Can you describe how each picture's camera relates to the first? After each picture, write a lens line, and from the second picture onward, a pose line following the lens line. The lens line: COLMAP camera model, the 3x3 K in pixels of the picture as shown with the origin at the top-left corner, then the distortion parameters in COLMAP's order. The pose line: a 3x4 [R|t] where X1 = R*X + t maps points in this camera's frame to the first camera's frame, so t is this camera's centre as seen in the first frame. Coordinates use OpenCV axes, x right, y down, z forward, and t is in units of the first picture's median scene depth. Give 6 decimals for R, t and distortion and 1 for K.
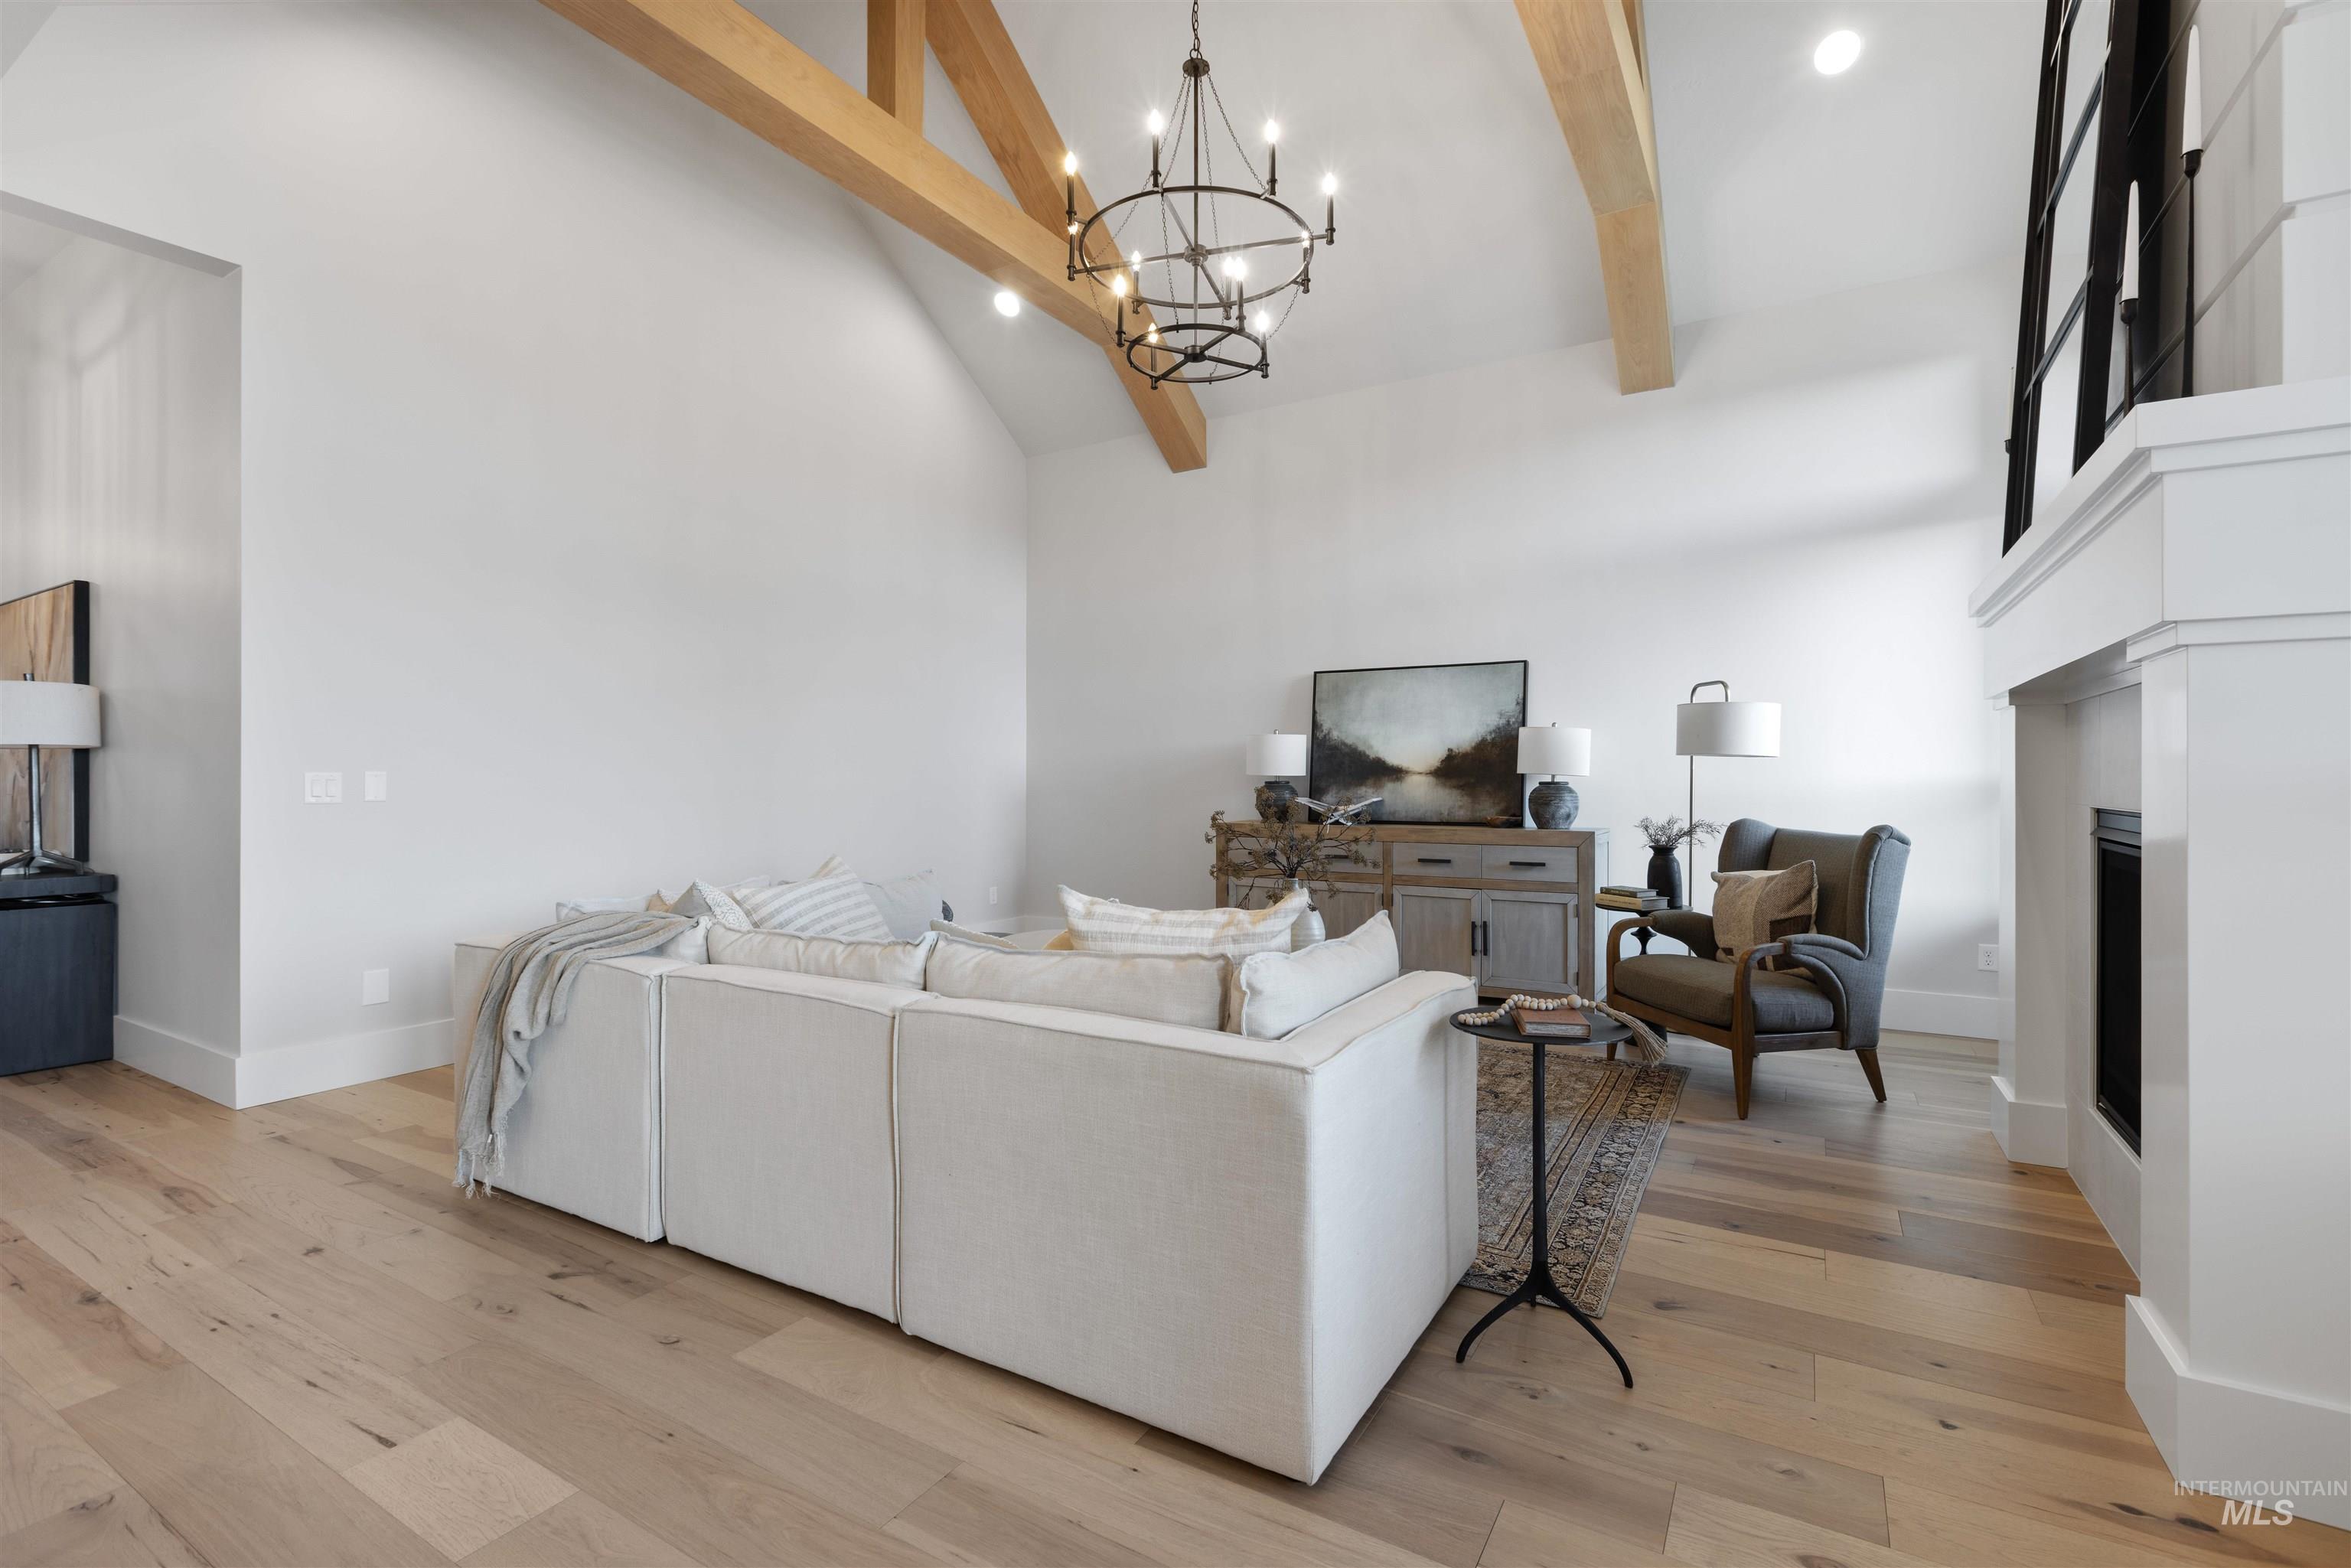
lens RADIAL K [[1065.3, 0, 1181.7], [0, 1065.3, 768.0], [0, 0, 1]] dist [0.000143, 0.001124]
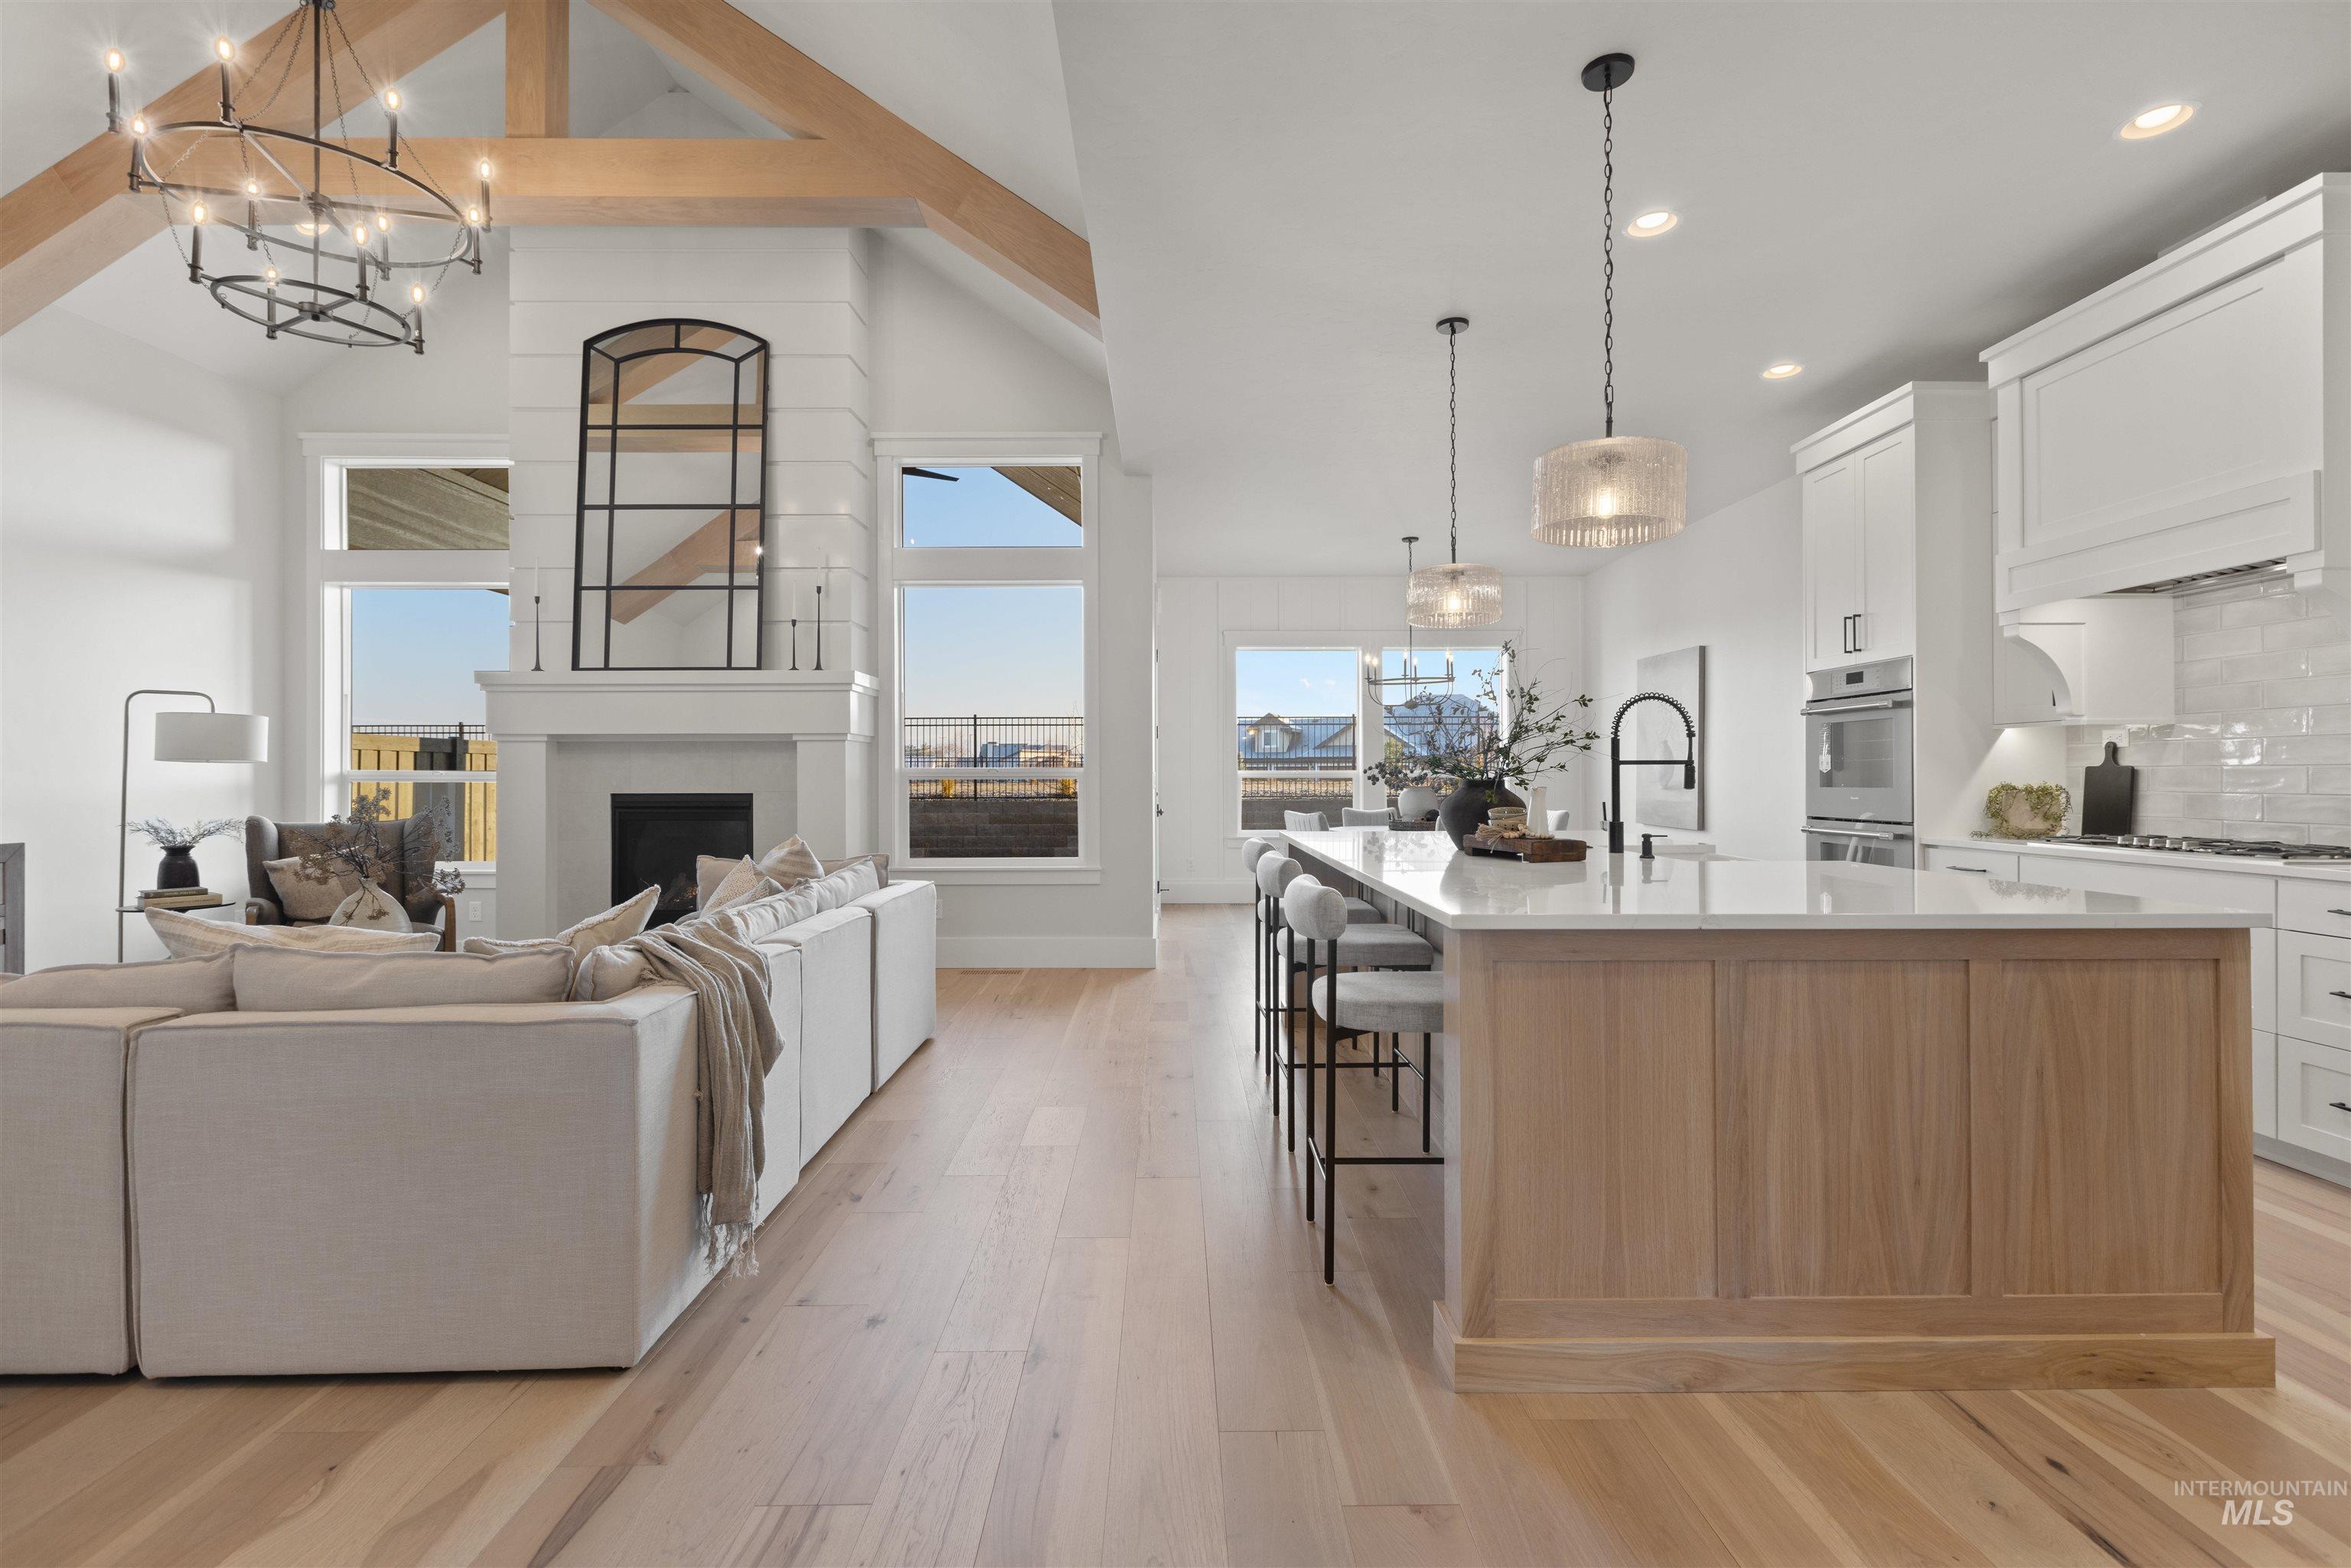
lens RADIAL K [[1065.3, 0, 1190.1], [0, 1065.3, 773.0], [0, 0, 1]] dist [0.000143, 0.001124]
pose [[-0.529703, 0.008721, 0.848139, -0.799528], [-0.001081, 0.999939, -0.010957, 0.009251], [-0.848183, -0.006721, -0.529661, 0.590252]]
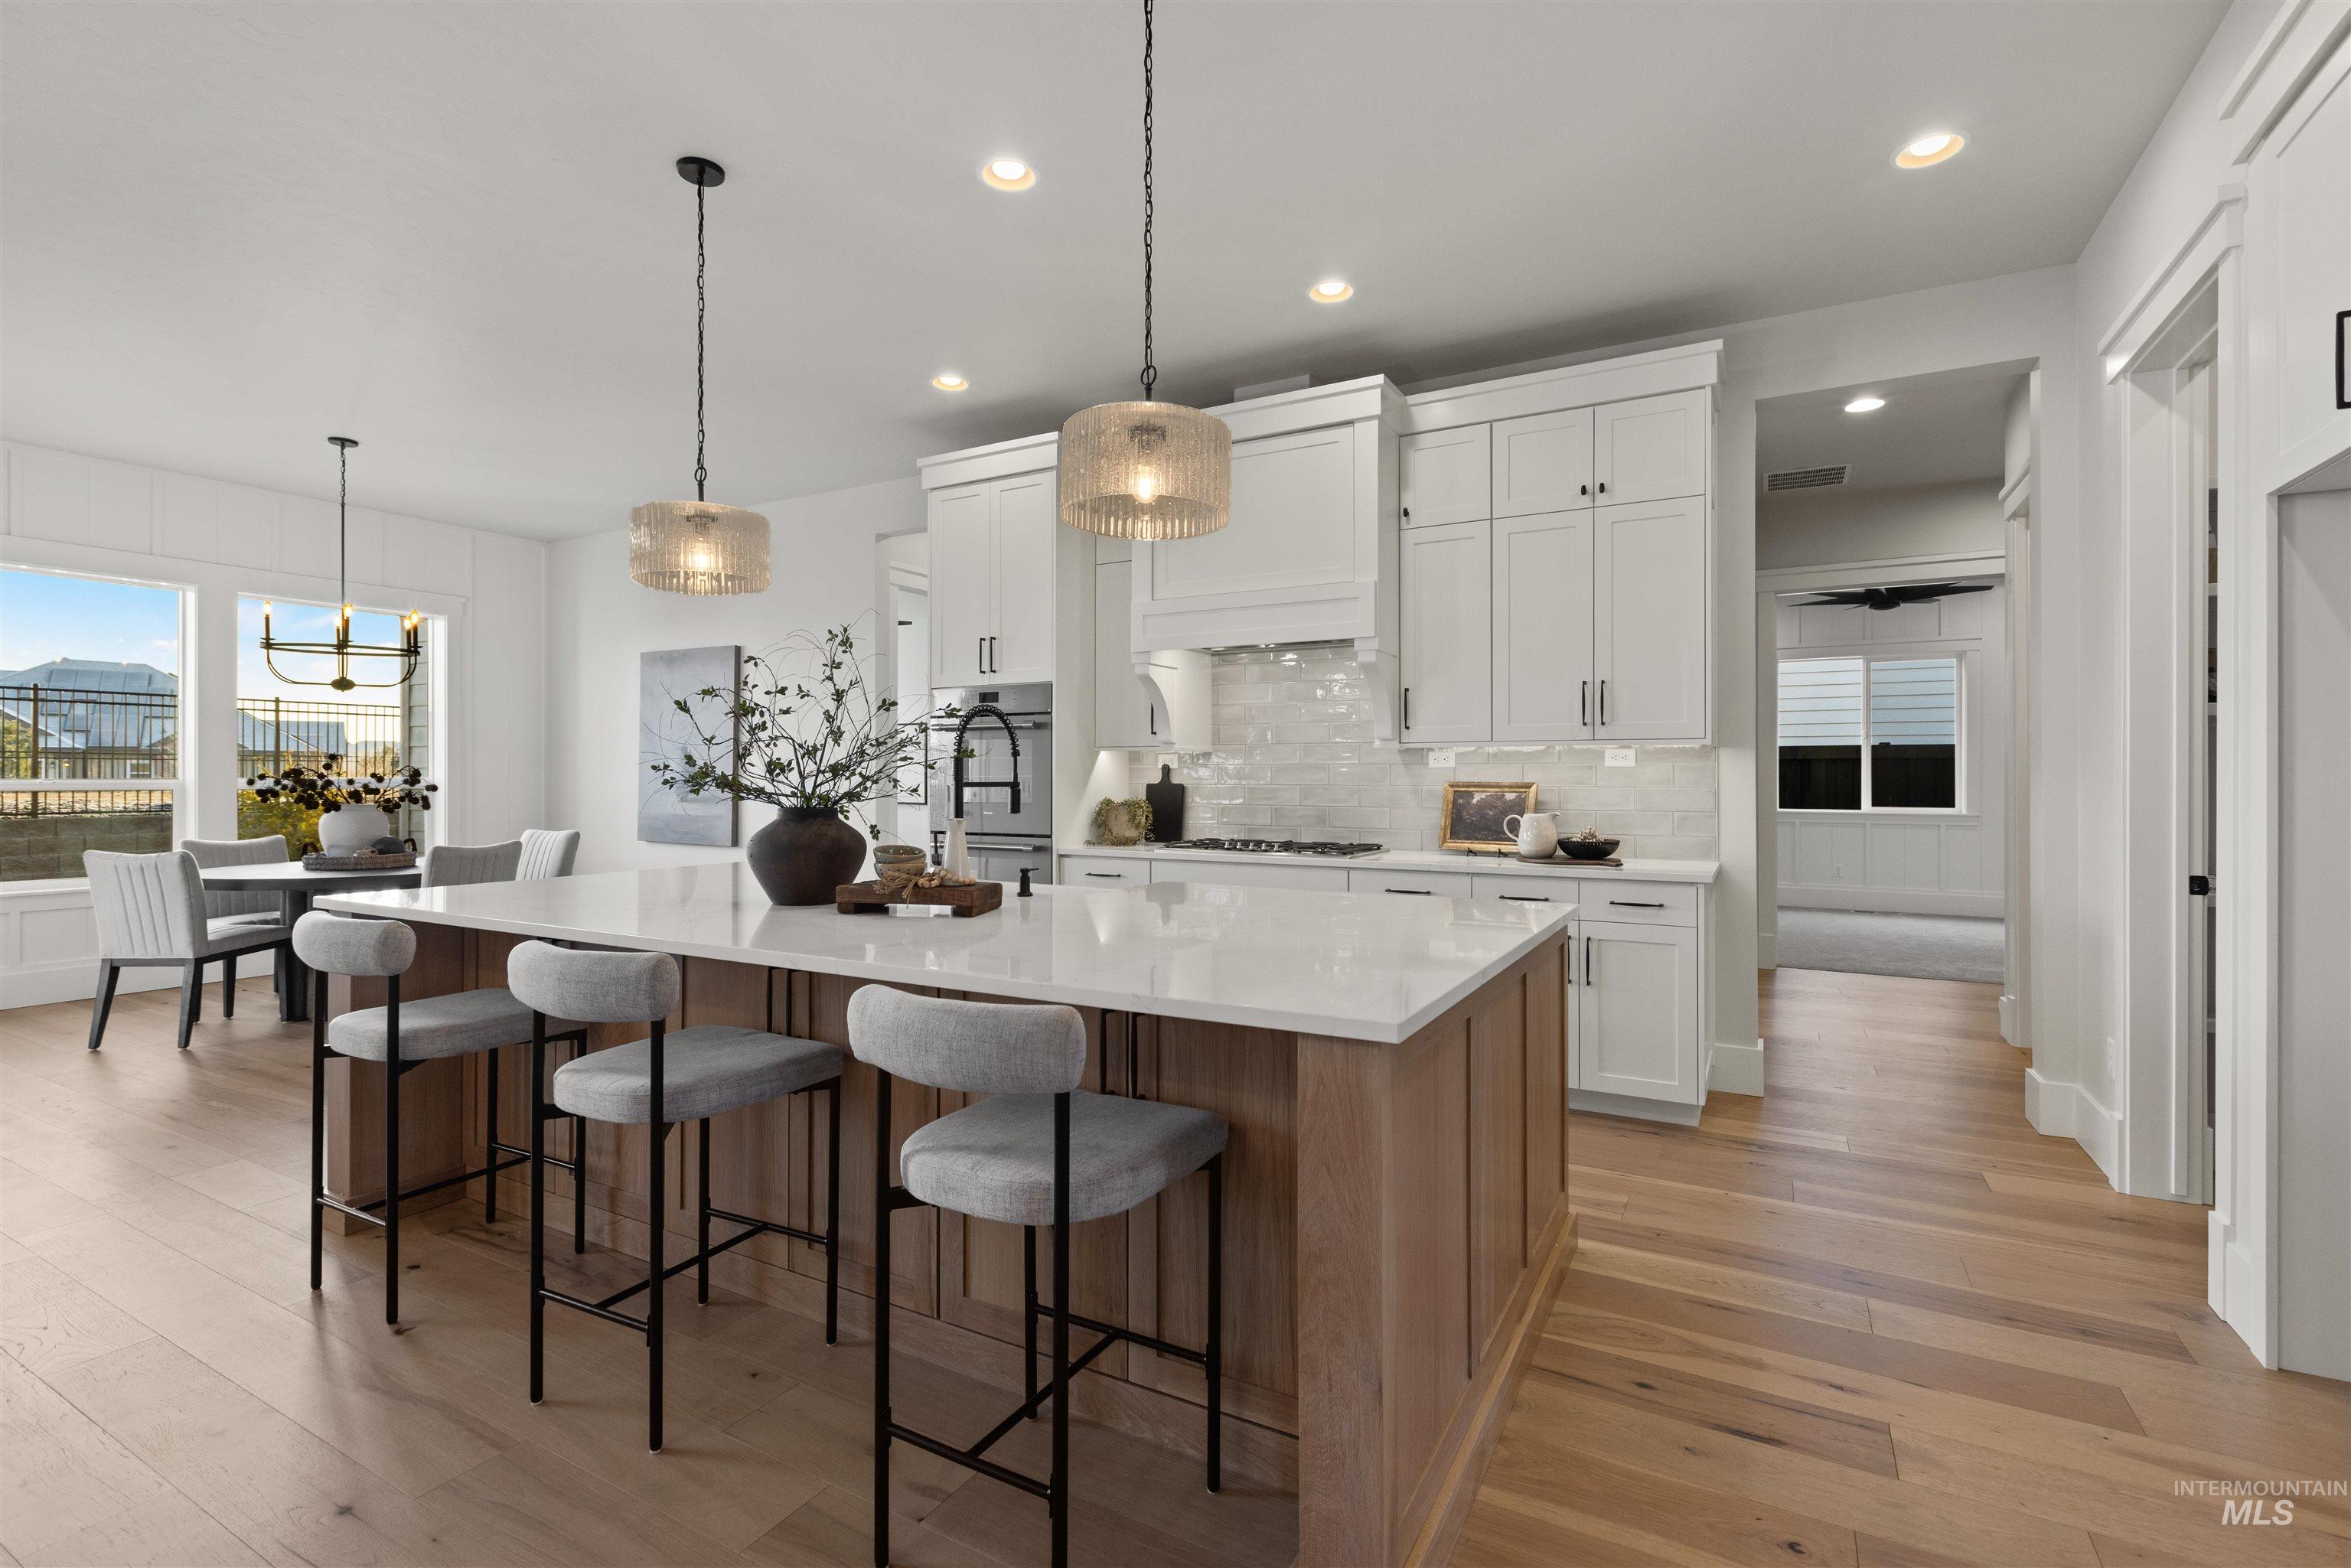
lens RADIAL K [[1065.3, 0, 1189.9], [0, 1065.3, 767.6], [0, 0, 1]] dist [0.000143, 0.001124]
pose [[-0.999116, 0.002749, -0.041946, -0.476160], [0.003347, 0.999893, -0.014214, -0.005805], [0.041903, -0.014342, -0.999019, 0.581568]]
